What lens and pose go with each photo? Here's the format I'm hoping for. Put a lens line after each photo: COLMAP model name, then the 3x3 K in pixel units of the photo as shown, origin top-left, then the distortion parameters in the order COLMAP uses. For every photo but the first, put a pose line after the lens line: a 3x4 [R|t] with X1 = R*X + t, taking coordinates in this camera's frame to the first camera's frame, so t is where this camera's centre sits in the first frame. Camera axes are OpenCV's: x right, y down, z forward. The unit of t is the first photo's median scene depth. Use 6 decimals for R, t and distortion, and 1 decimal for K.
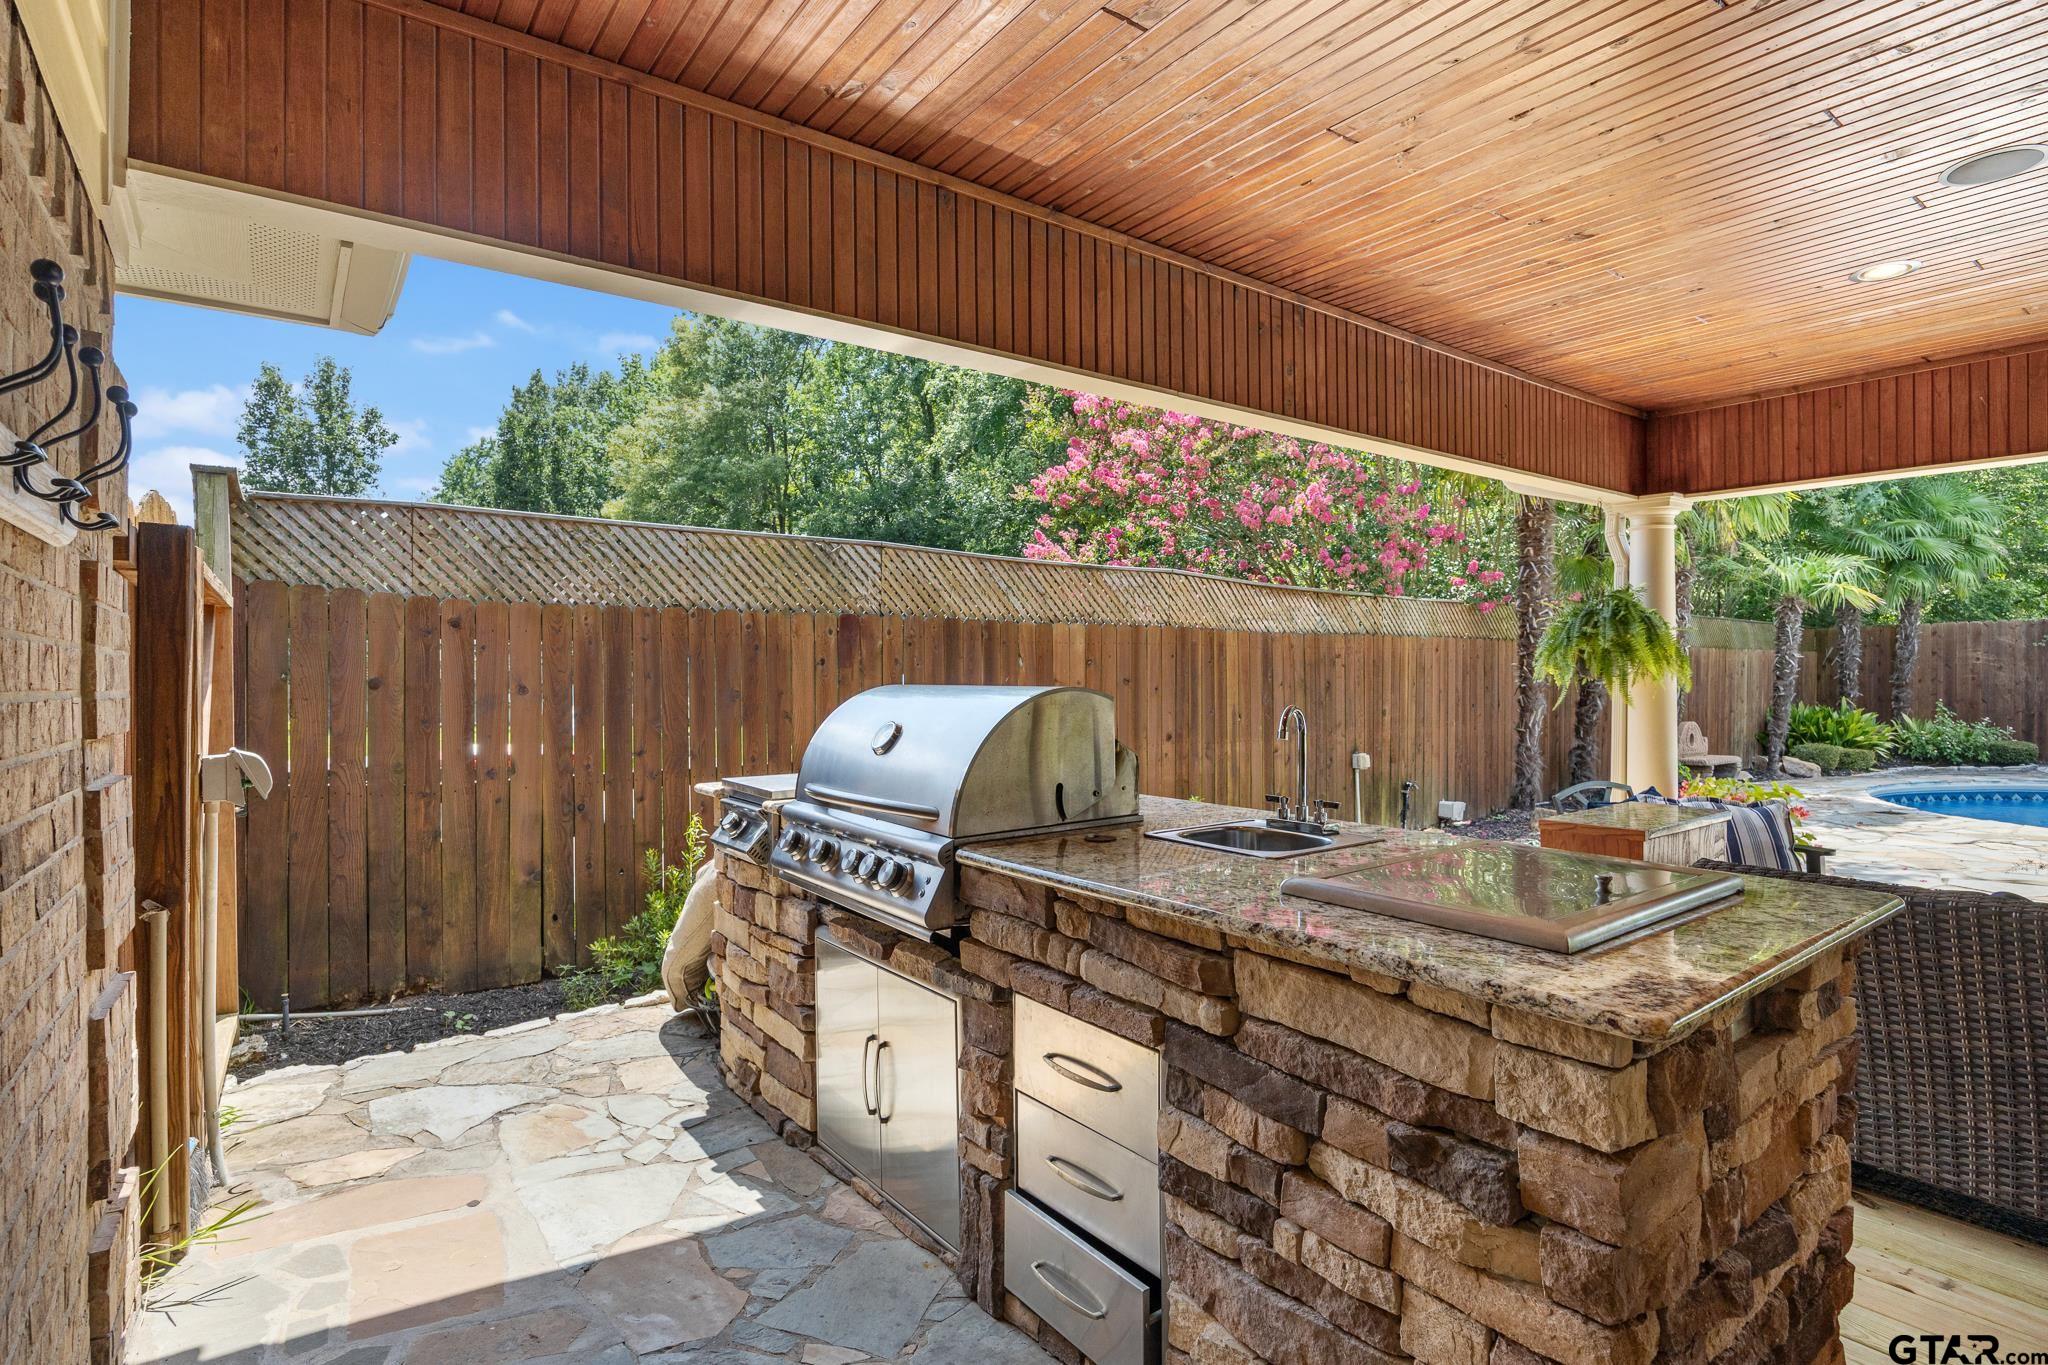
lens RADIAL K [[1010.0, 0, 1016.3], [0, 1010.0, 685.8], [0, 0, 1]] dist [-0.002343, -0.000141]
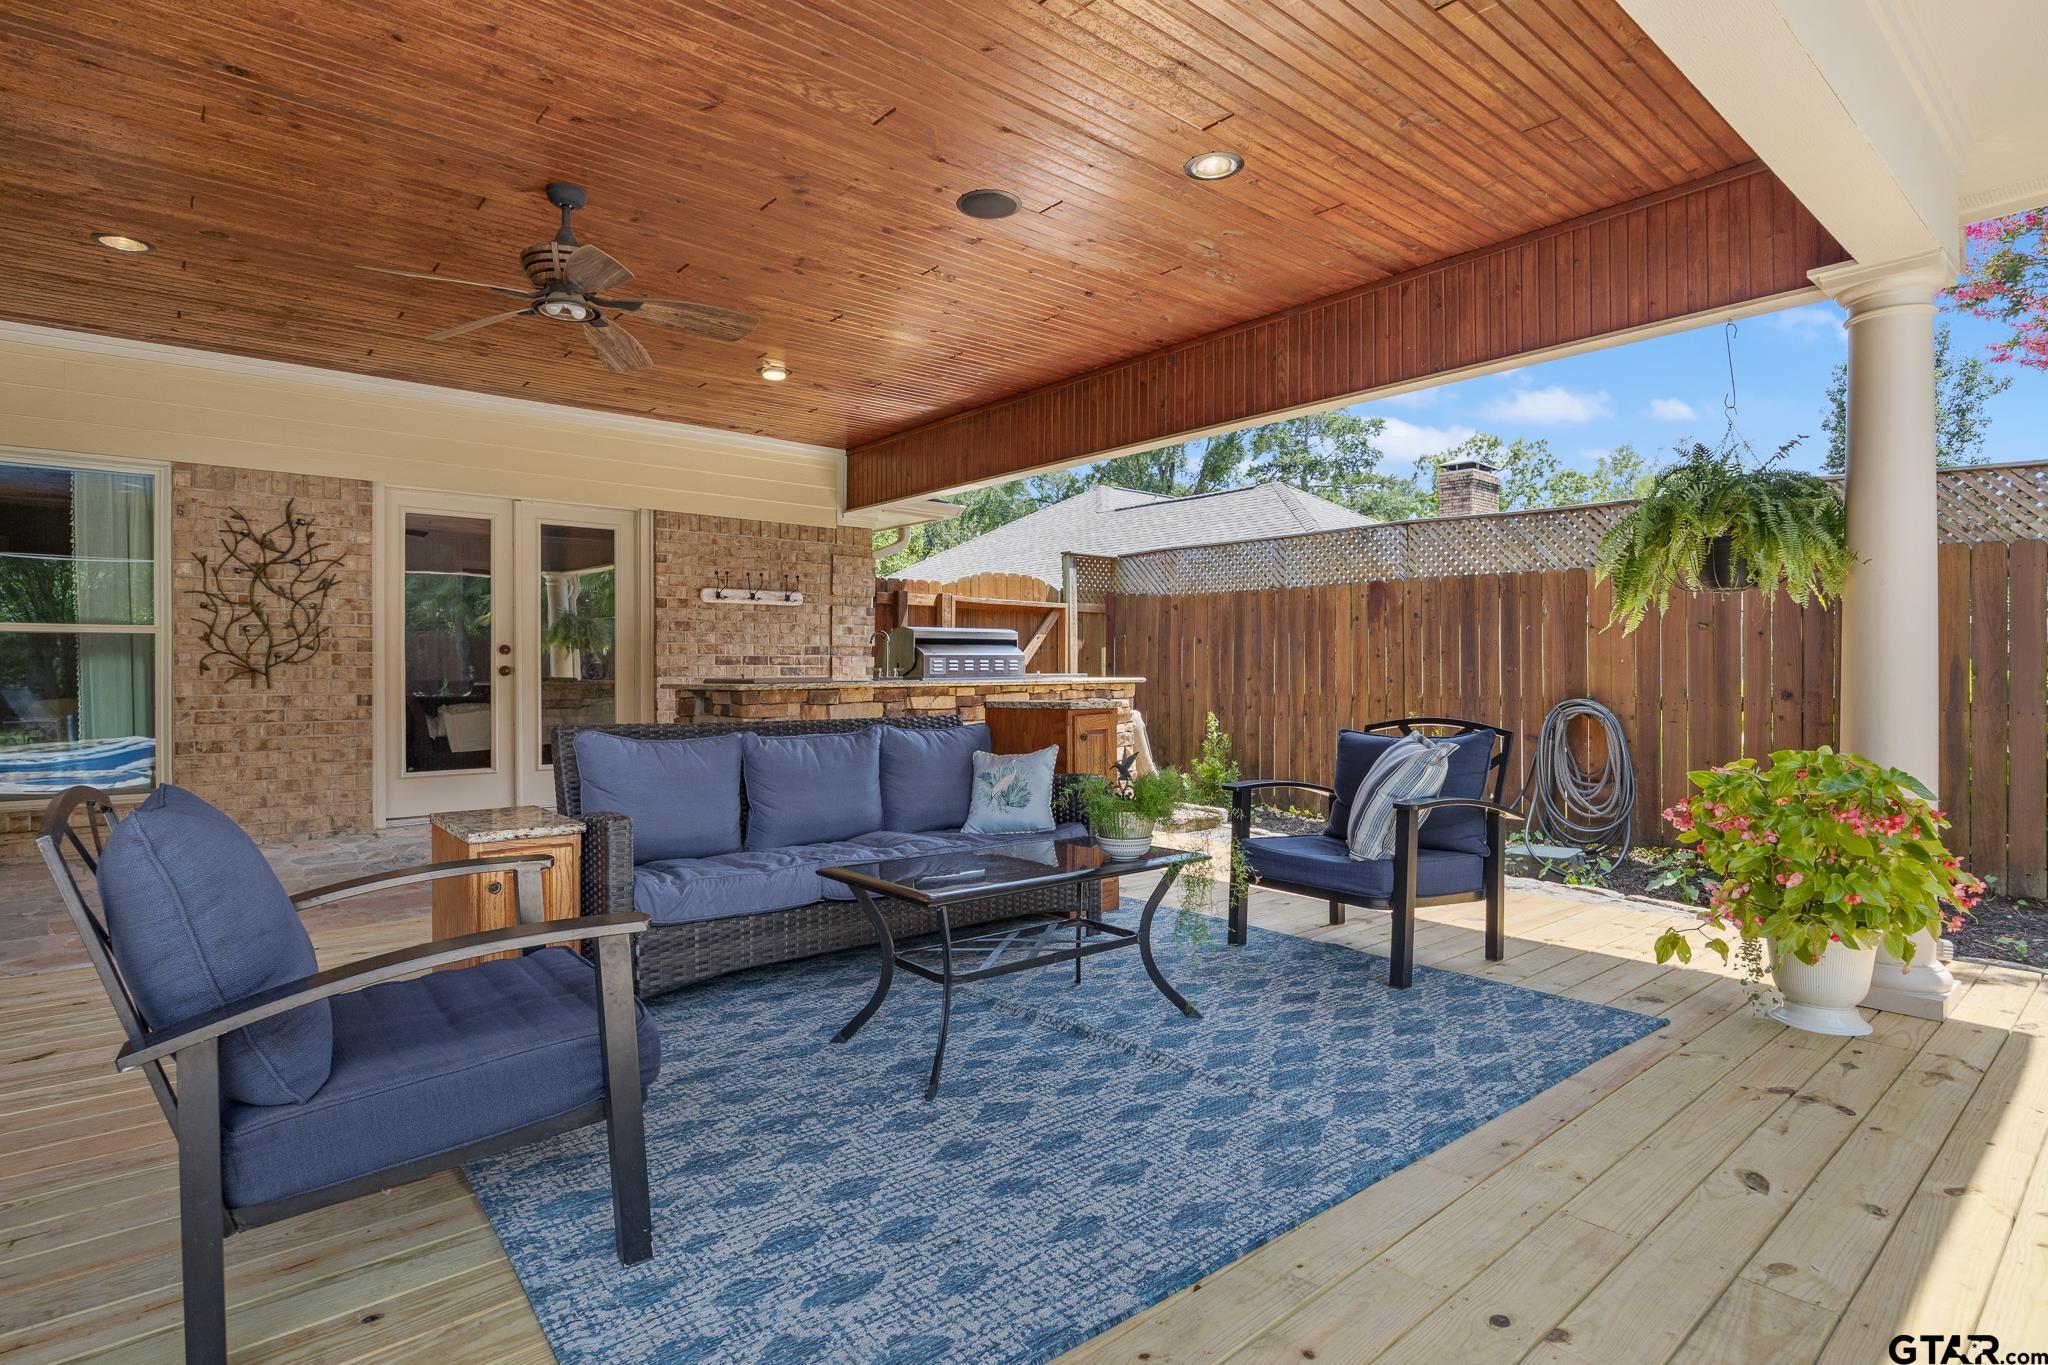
lens RADIAL K [[1141.0, 0, 1017.2], [0, 1141.0, 672.5], [0, 0, 1]] dist [0.001025, -0.000044]
pose [[0.116327, 0.004493, -0.993201, 0.979609], [0.005483, 0.999972, 0.005166, 0.029554], [0.993196, -0.006047, 0.116299, 0.261735]]
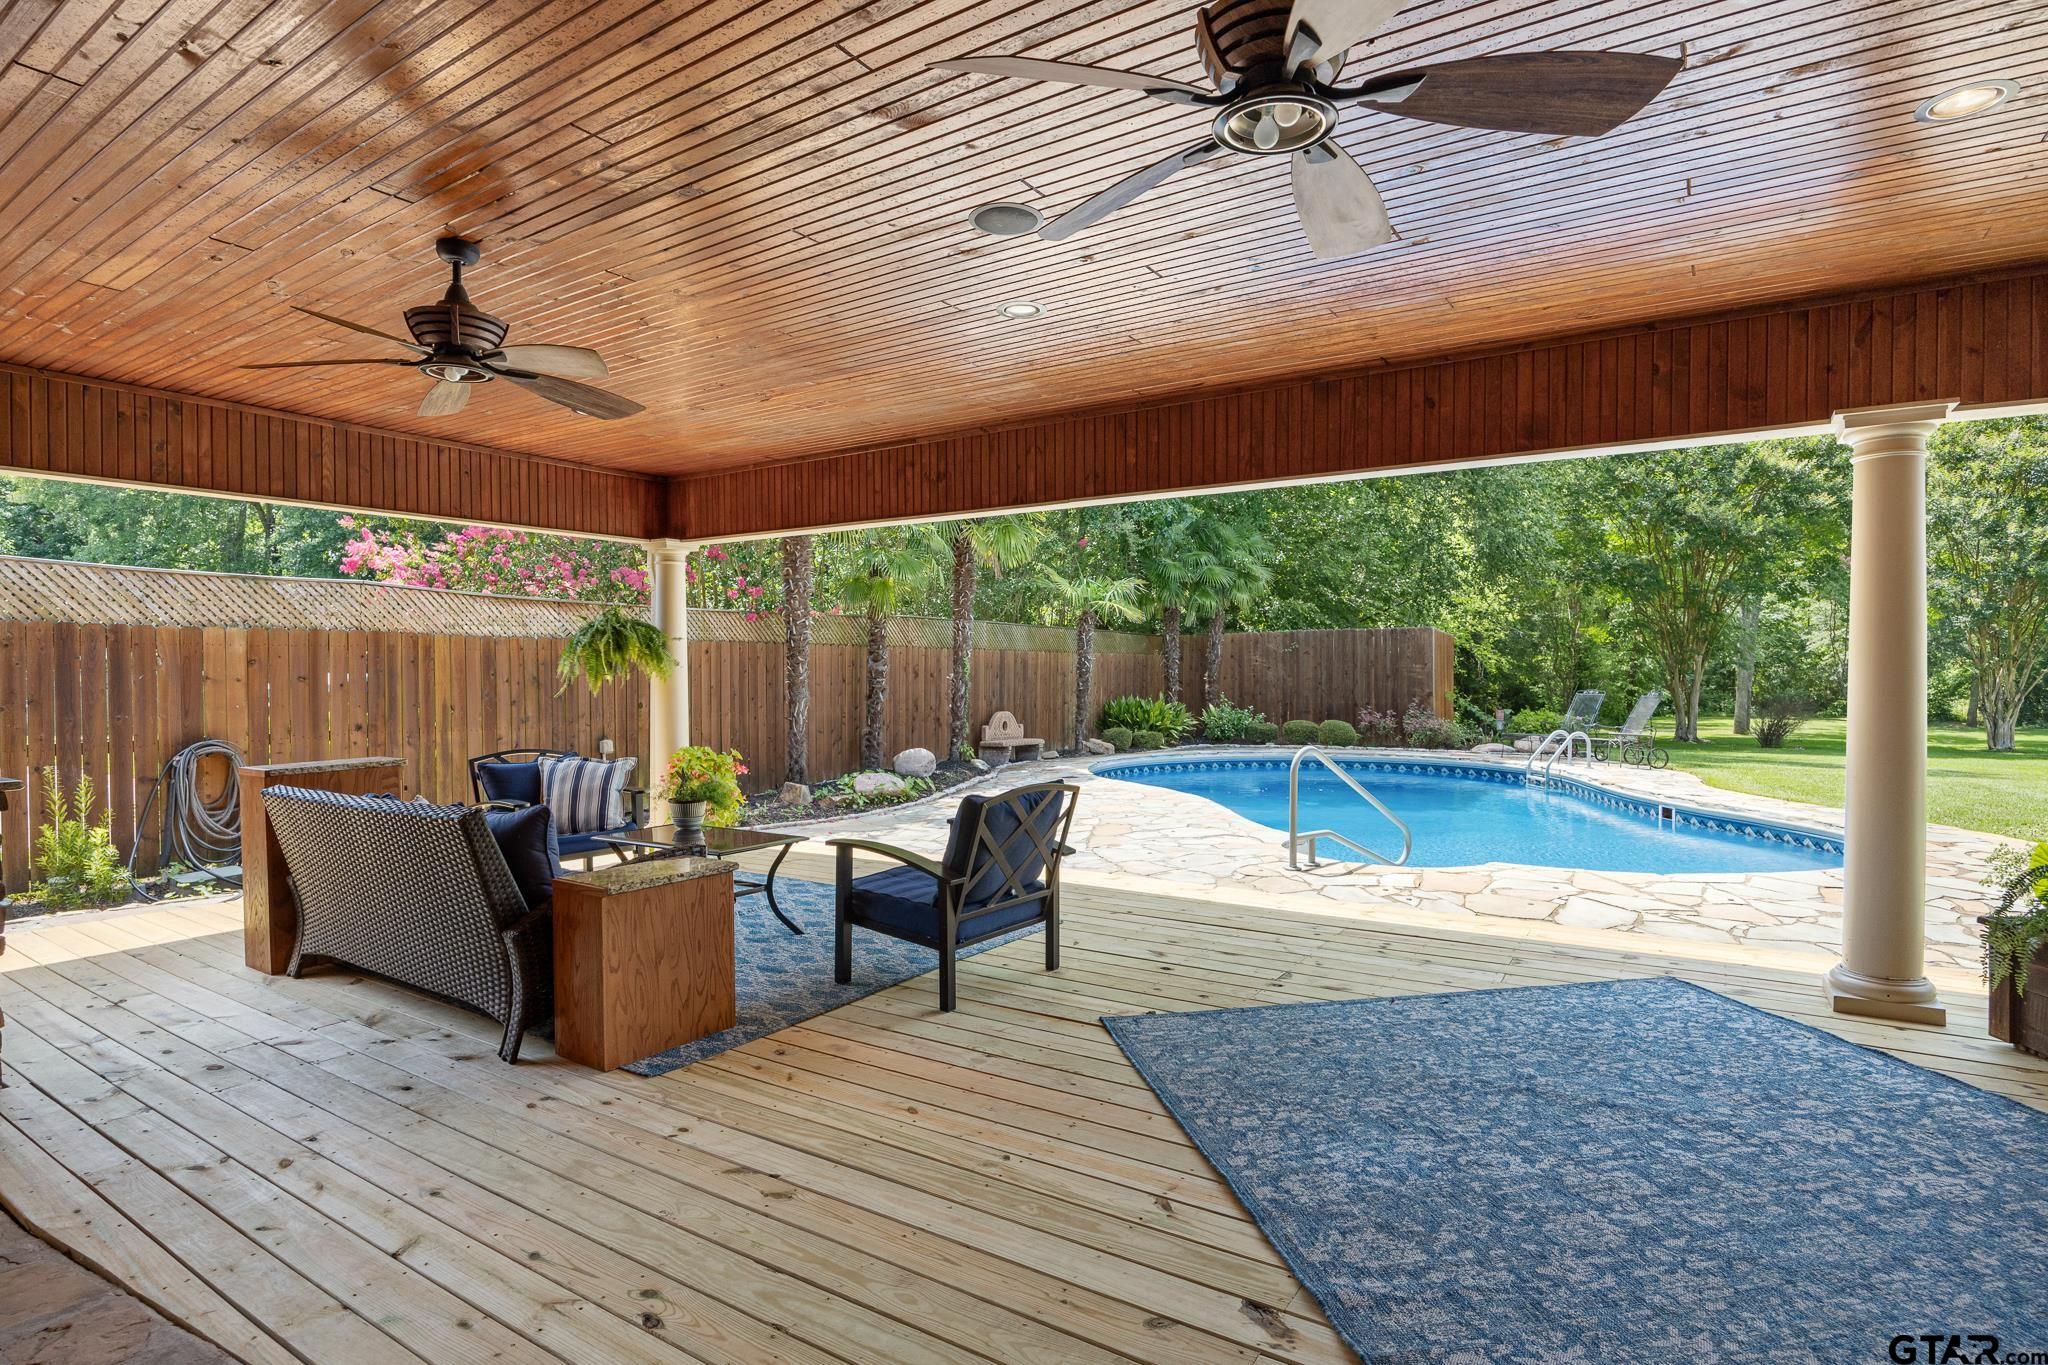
lens RADIAL K [[1047.7, 0, 1022.3], [0, 1047.7, 690.5], [0, 0, 1]] dist [-0.003199, -0.000062]
pose [[0.943671, -0.007231, 0.330806, 0.451753], [0.006215, 0.999972, 0.004129, 0.008420], [-0.330827, -0.001840, 0.943690, -0.359323]]
